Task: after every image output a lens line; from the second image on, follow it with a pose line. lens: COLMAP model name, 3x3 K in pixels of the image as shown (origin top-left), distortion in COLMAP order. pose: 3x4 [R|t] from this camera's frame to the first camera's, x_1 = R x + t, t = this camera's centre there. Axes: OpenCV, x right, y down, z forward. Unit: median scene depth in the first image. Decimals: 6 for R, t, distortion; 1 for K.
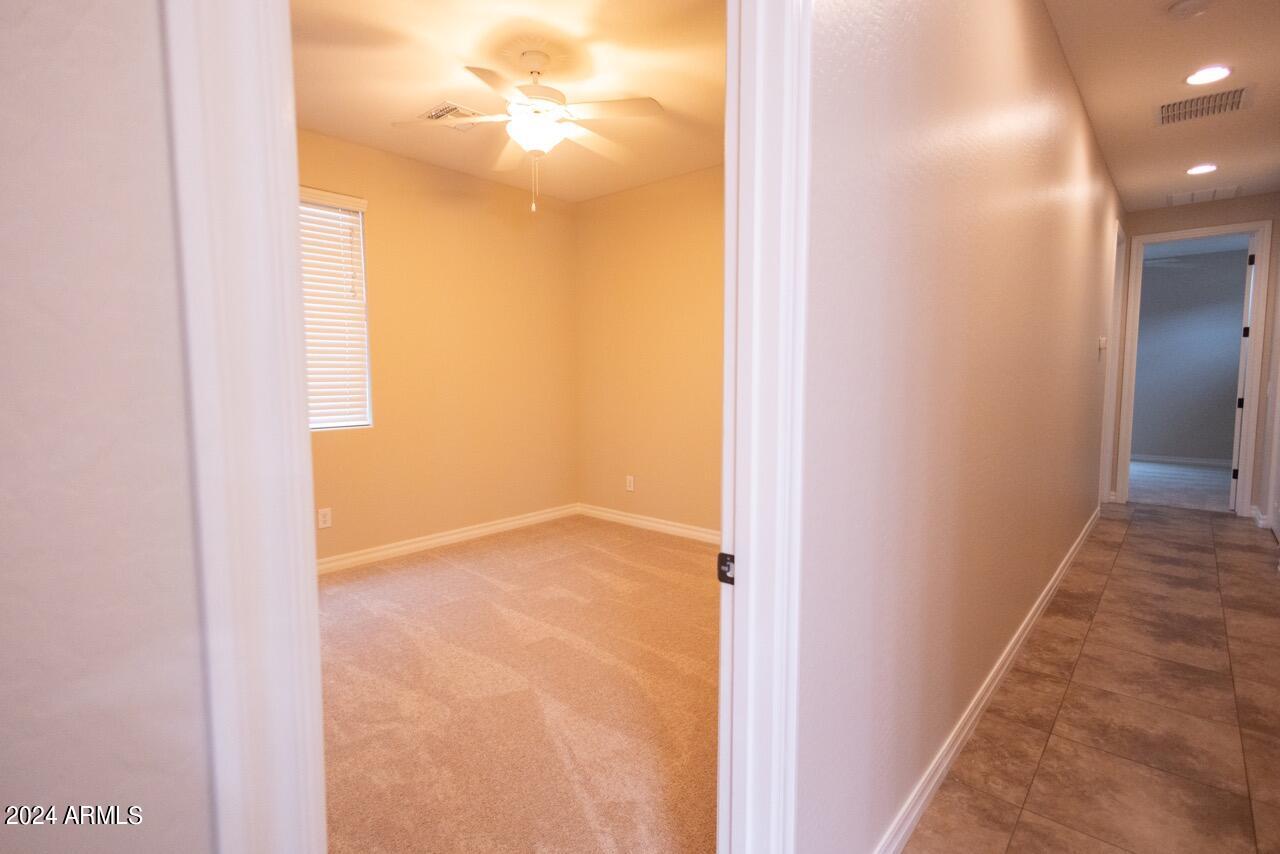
lens RADIAL K [[590.7, 0, 641.8], [0, 590.7, 424.1], [0, 0, 1]] dist [0.013007, -0.000292]
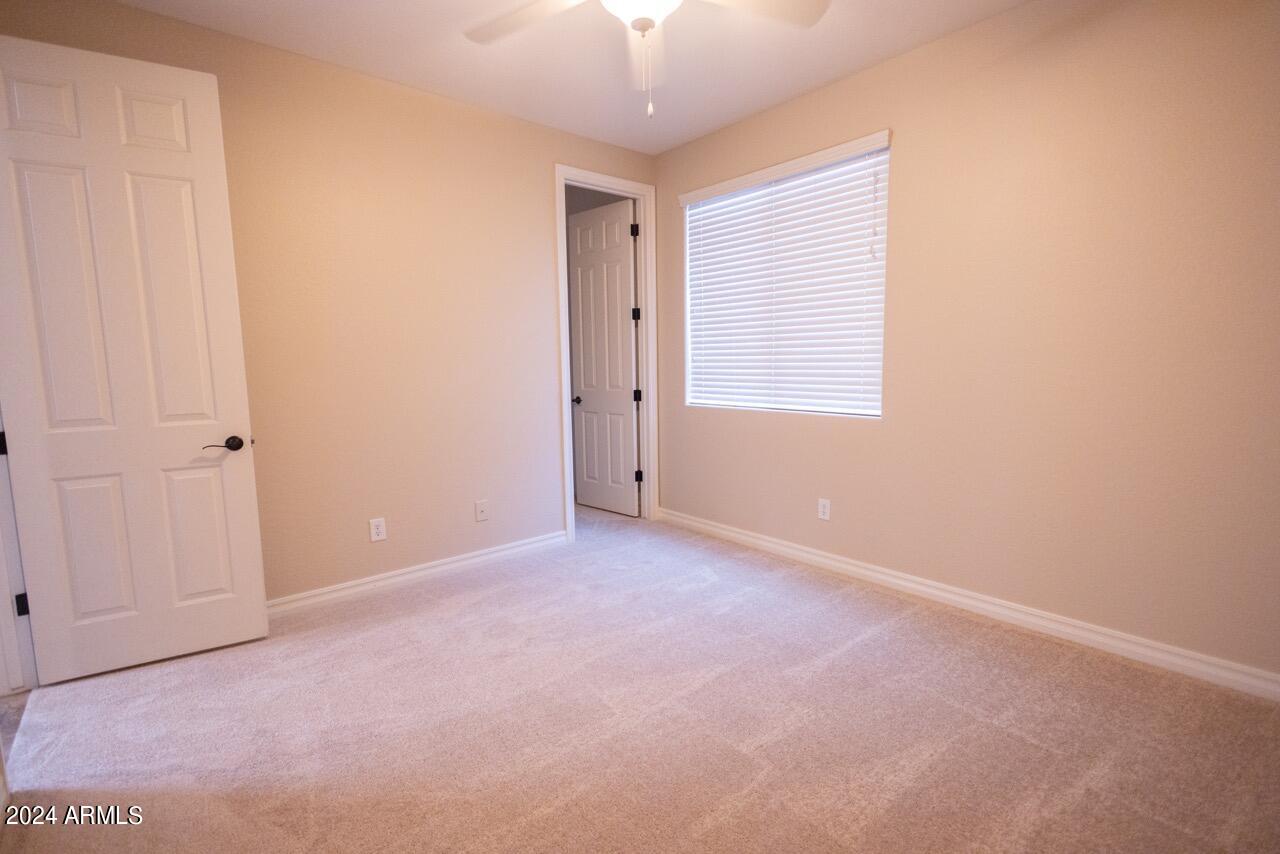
lens RADIAL K [[590.7, 0, 641.8], [0, 590.7, 424.1], [0, 0, 1]] dist [0.013007, -0.000292]
pose [[-0.131335, 0.119420, -0.984119, 0.388652], [-0.068307, 0.989268, 0.129160, -0.071648], [0.988982, 0.084186, -0.121768, 0.797353]]
